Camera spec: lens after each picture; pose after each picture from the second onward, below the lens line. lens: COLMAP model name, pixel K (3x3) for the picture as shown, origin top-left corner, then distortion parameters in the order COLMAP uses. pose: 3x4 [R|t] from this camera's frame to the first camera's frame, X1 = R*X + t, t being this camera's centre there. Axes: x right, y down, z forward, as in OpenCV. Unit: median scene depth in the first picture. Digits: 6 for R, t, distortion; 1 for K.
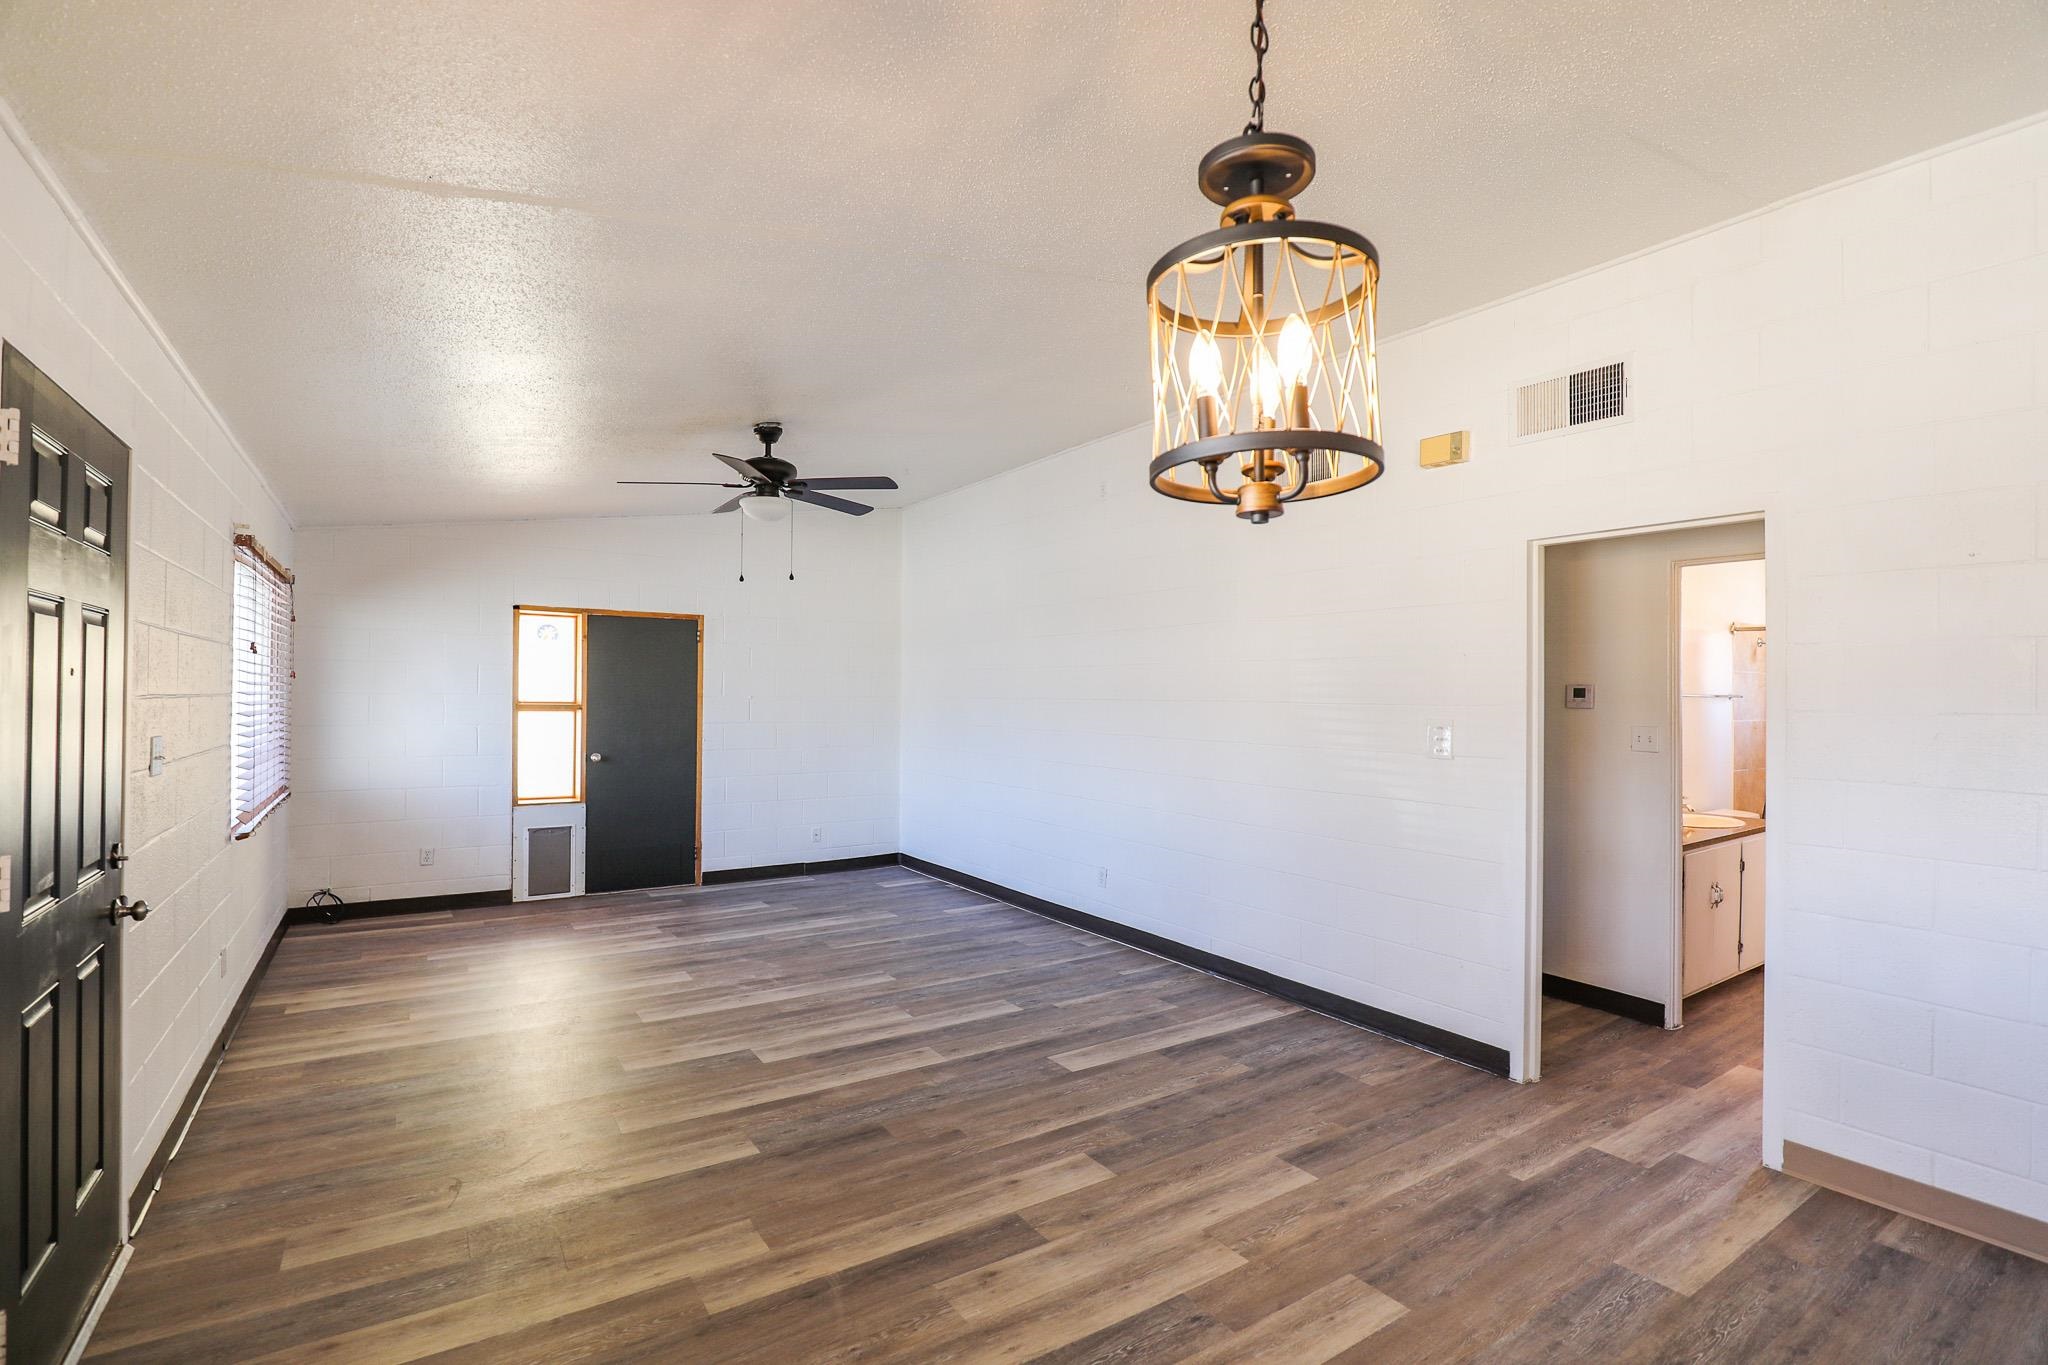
lens RADIAL K [[939.7, 0, 1024.0], [0, 939.7, 682.5], [0, 0, 1]] dist [-0.021325, 0.000576]
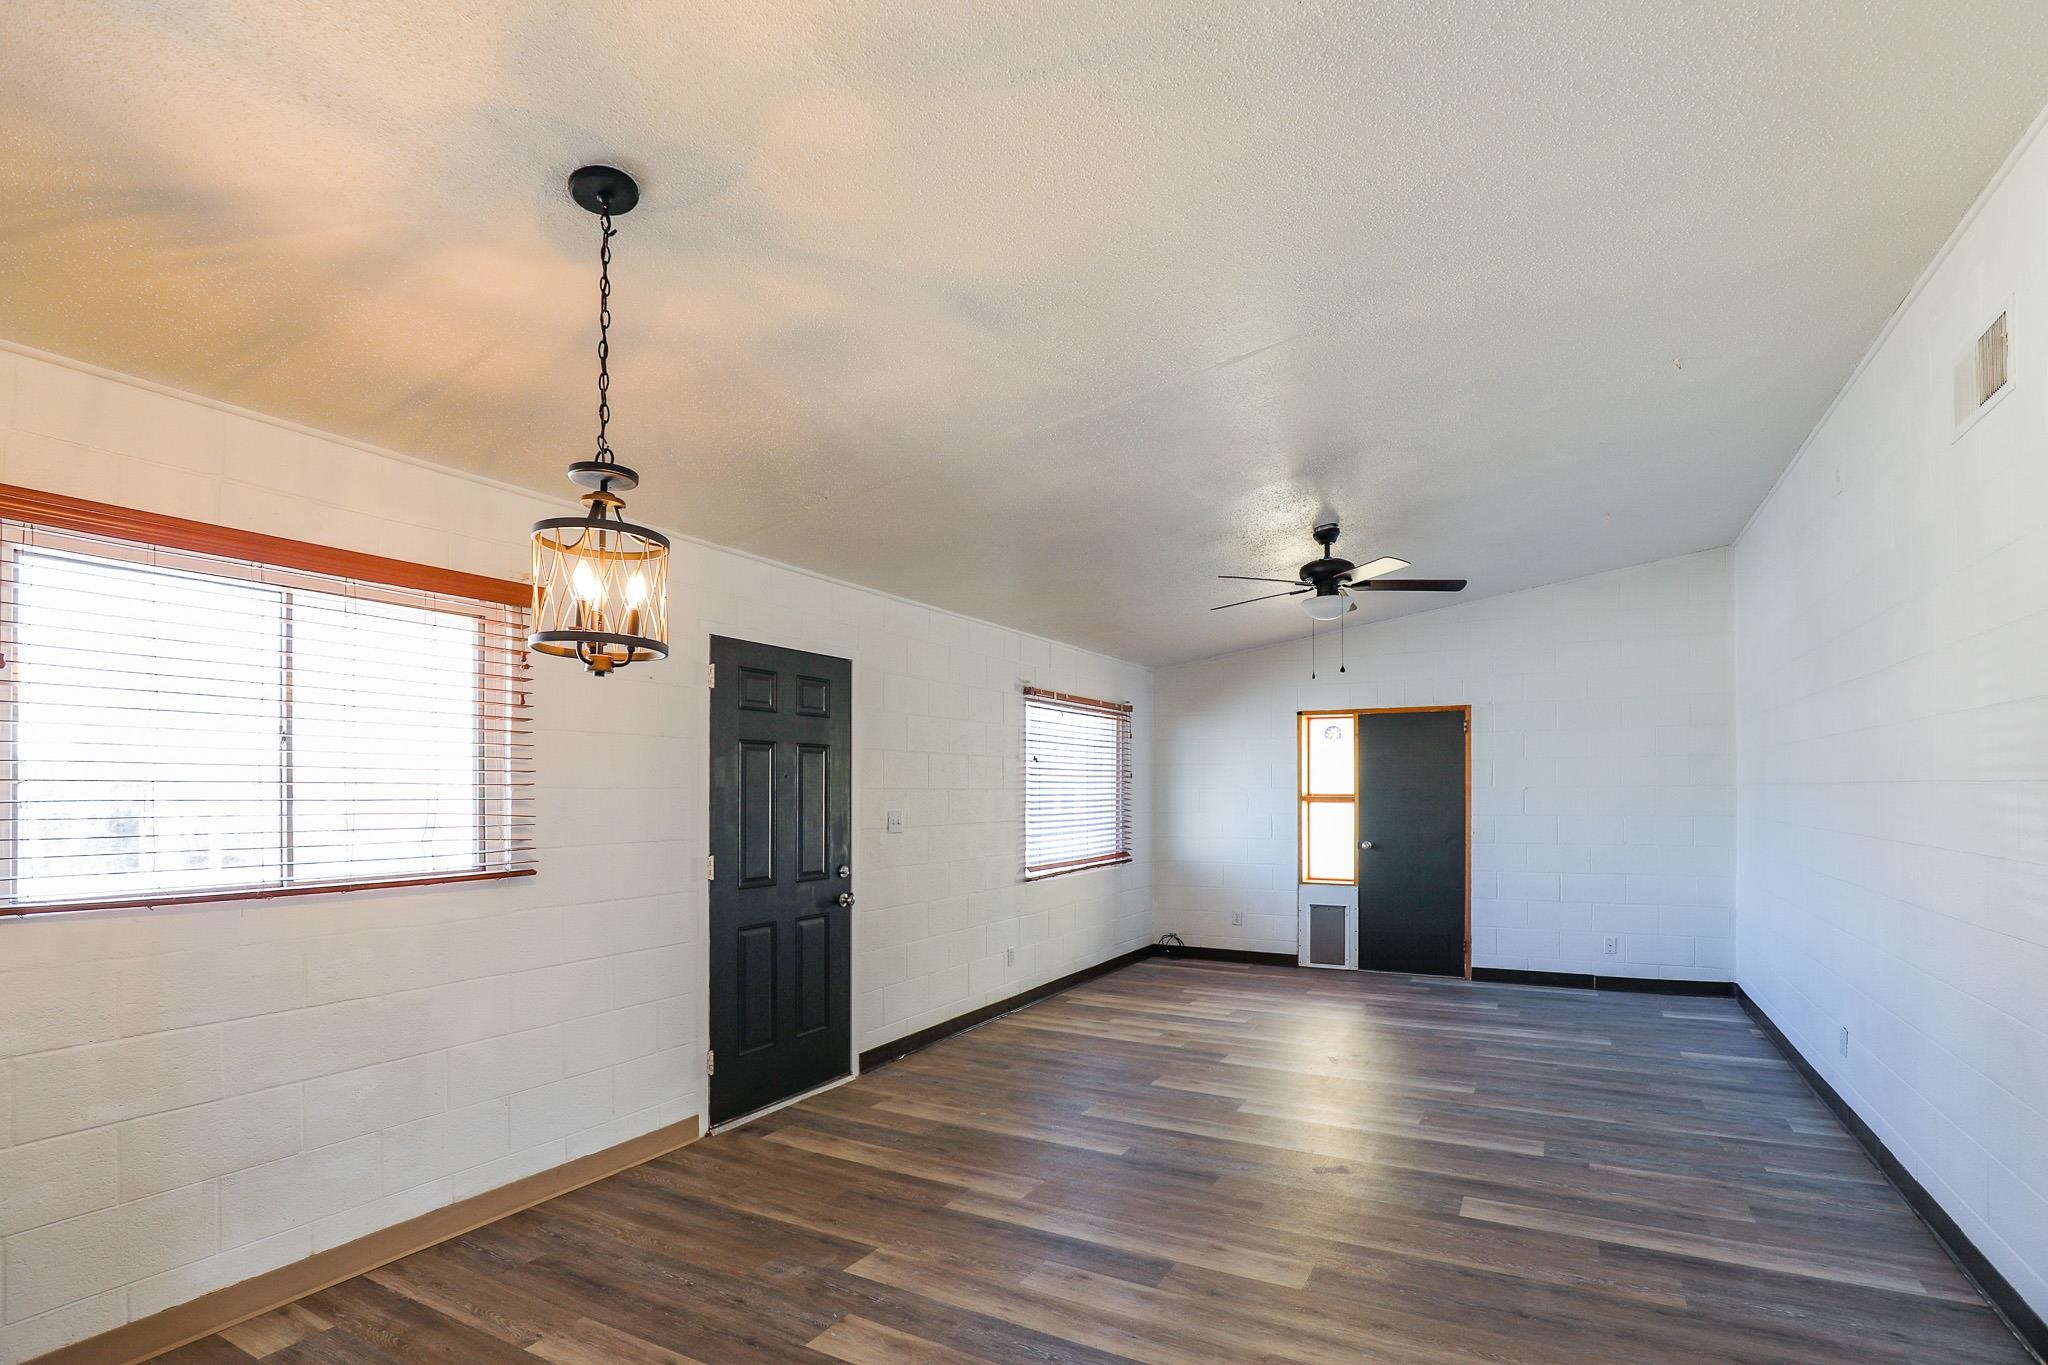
lens RADIAL K [[977.0, 0, 1052.7], [0, 977.0, 783.1], [0, 0, 1]] dist [-0.057706, 0.021245]
pose [[0.481985, -0.017413, -0.876006, 0.415640], [0.021291, 0.999740, -0.008159, 0.011273], [0.875921, -0.014718, 0.482230, 0.162364]]
